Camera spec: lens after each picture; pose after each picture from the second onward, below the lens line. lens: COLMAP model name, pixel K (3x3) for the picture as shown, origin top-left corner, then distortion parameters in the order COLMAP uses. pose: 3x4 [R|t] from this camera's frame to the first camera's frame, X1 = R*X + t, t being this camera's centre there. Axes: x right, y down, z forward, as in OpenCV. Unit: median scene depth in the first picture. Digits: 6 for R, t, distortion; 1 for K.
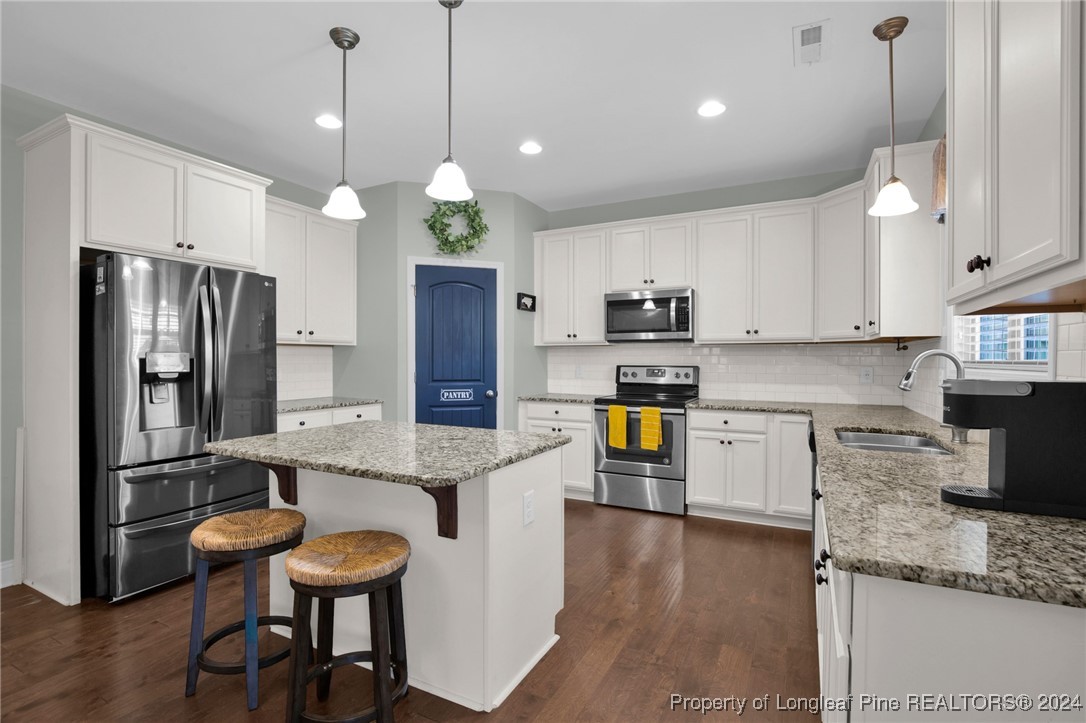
lens RADIAL K [[505.0, 0, 543.1], [0, 505.0, 366.2], [0, 0, 1]] dist [-0.032578, 0.001015]
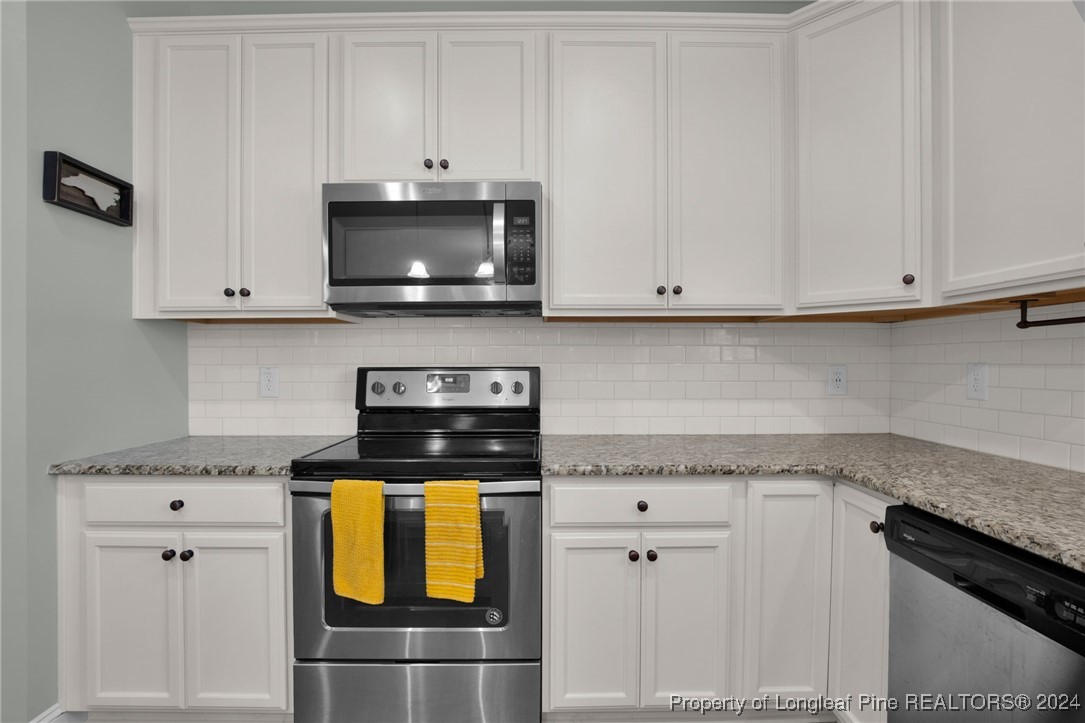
lens RADIAL K [[504.5, 0, 542.6], [0, 504.5, 366.2], [0, 0, 1]] dist [-0.032578, 0.001015]
pose [[0.887388, -0.007788, 0.460957, 0.098013], [0.010982, 0.999931, -0.004247, 0.000763], [-0.460892, 0.008831, 0.887412, 0.606985]]
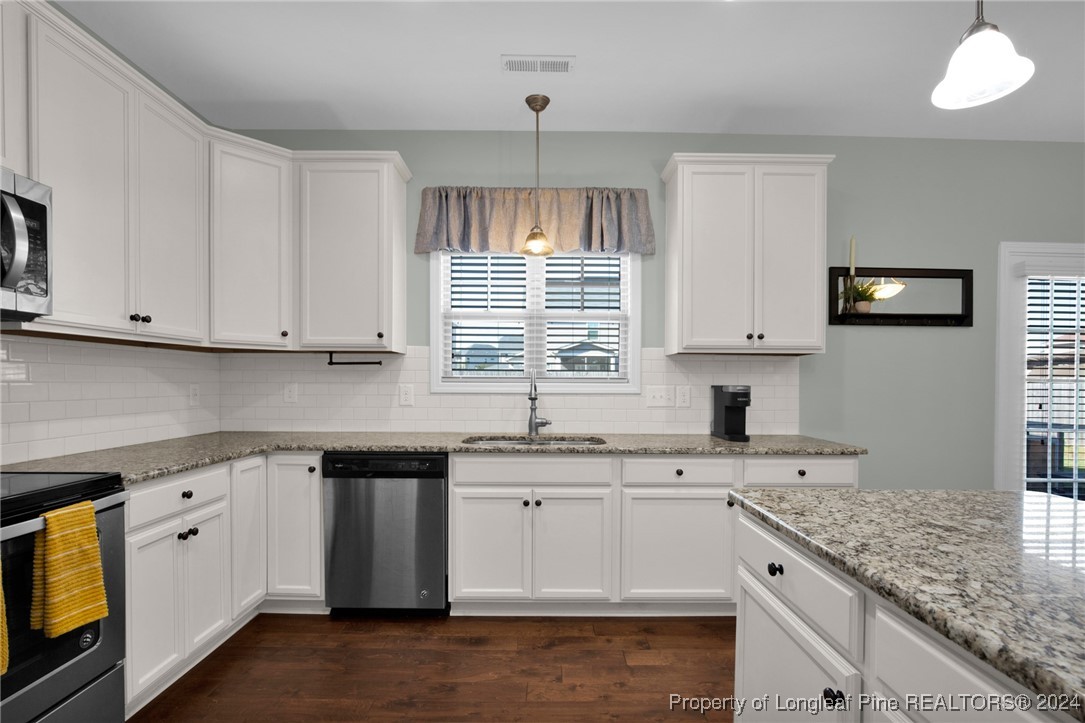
lens RADIAL K [[518.9, 0, 543.5], [0, 518.9, 391.4], [0, 0, 1]] dist [-0.031132, 0.000055]
pose [[-0.456404, -0.021833, 0.889505, -0.228838], [0.008118, 0.999555, 0.028700, -0.004515], [-0.889736, 0.020320, -0.456024, 0.813770]]
